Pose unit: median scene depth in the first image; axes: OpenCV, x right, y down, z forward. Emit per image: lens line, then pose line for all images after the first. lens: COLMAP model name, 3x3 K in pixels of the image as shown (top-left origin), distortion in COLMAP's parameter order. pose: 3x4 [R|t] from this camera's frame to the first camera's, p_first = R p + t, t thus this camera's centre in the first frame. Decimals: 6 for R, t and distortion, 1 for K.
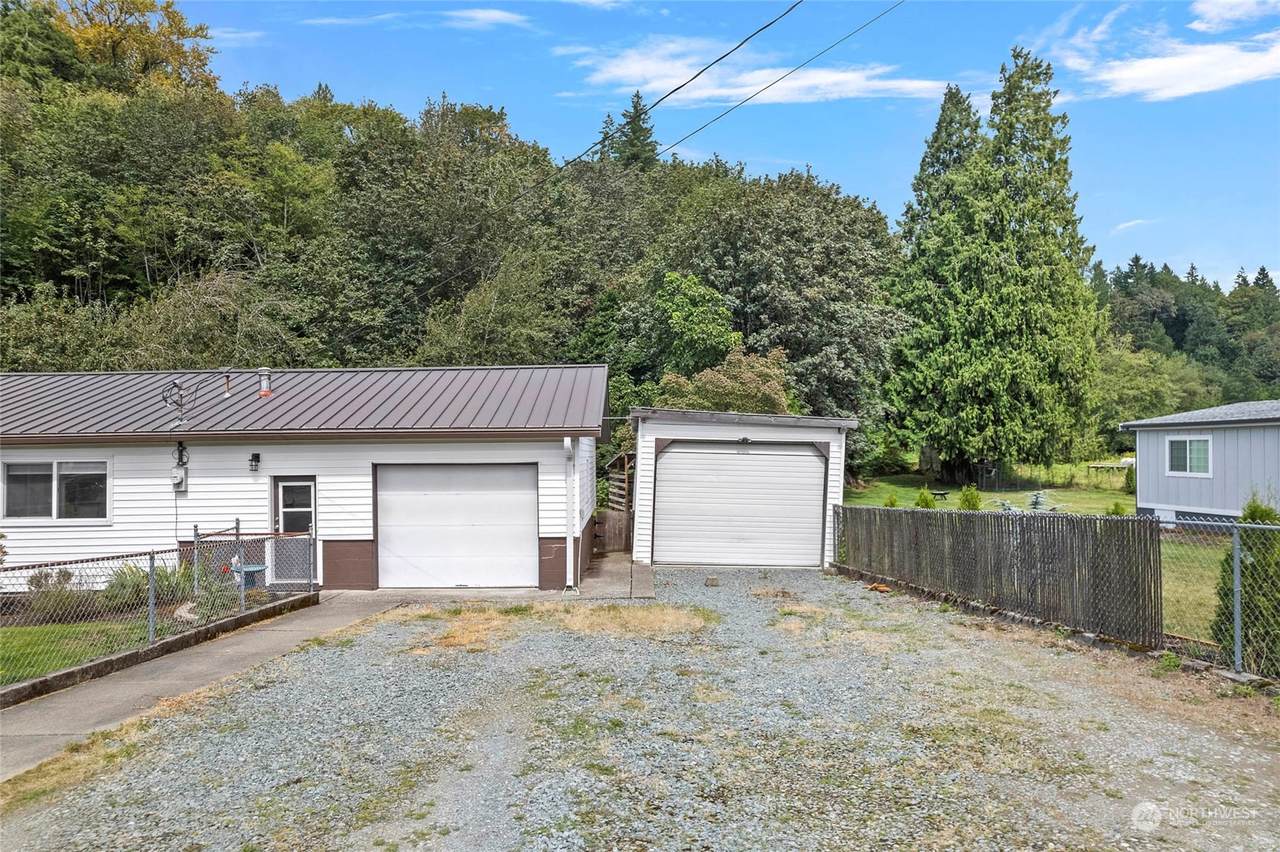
lens RADIAL K [[930.1, 0, 640.0], [0, 930.1, 426.0], [0, 0, 1]] dist [-0.033168, 0.114573]
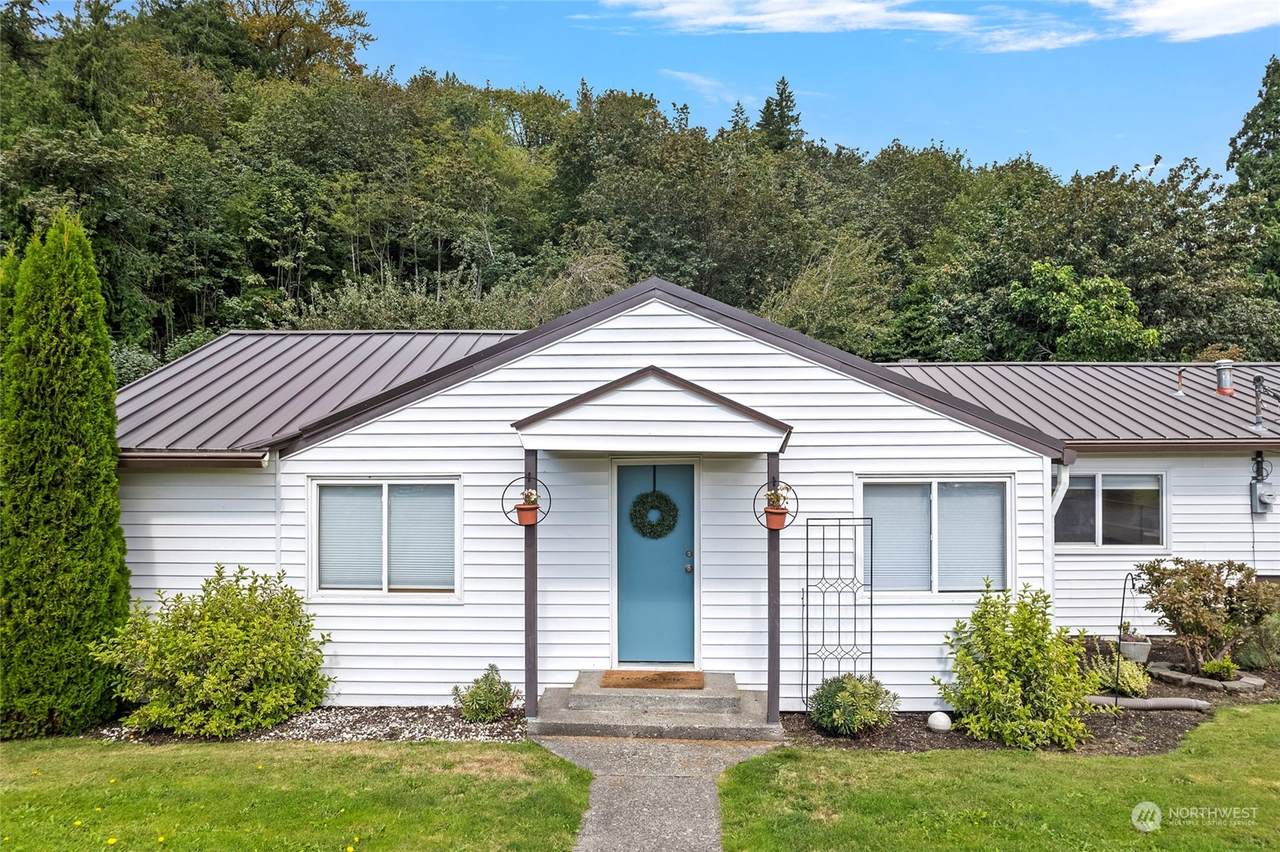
lens RADIAL K [[949.7, 0, 640.0], [0, 949.7, 426.0], [0, 0, 1]] dist [-0.077014, 0.183972]
pose [[0.999345, 0.010554, -0.034617, -0.288731], [-0.010539, 0.999944, 0.000607, 0.000216], [0.034622, -0.000242, 0.999400, 0.052168]]
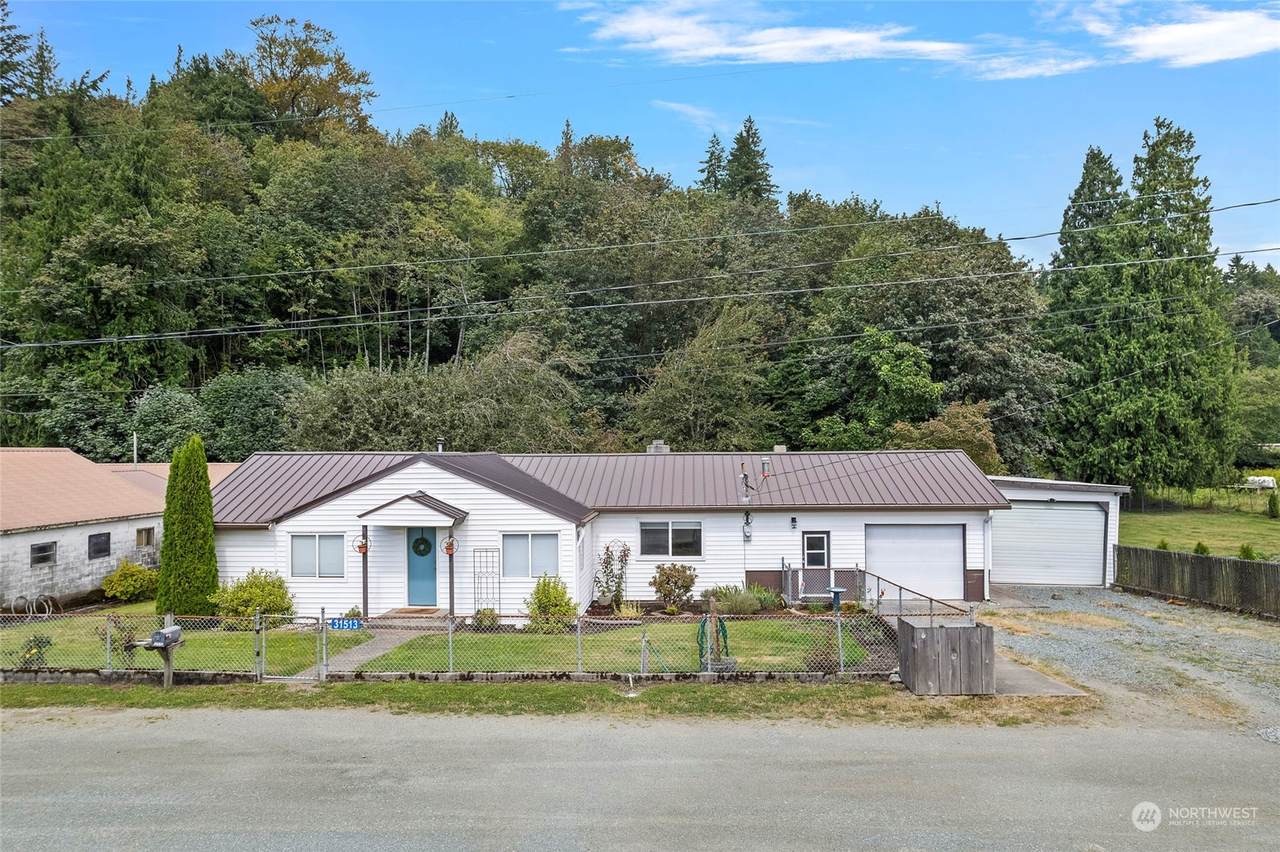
lens RADIAL K [[949.7, 0, 640.0], [0, 949.7, 426.0], [0, 0, 1]] dist [-0.077014, 0.183972]
pose [[0.998469, 0.002489, -0.055263, -0.170994], [-0.002154, 0.999979, 0.006109, -0.040907], [0.055277, -0.005981, 0.998453, -0.197497]]
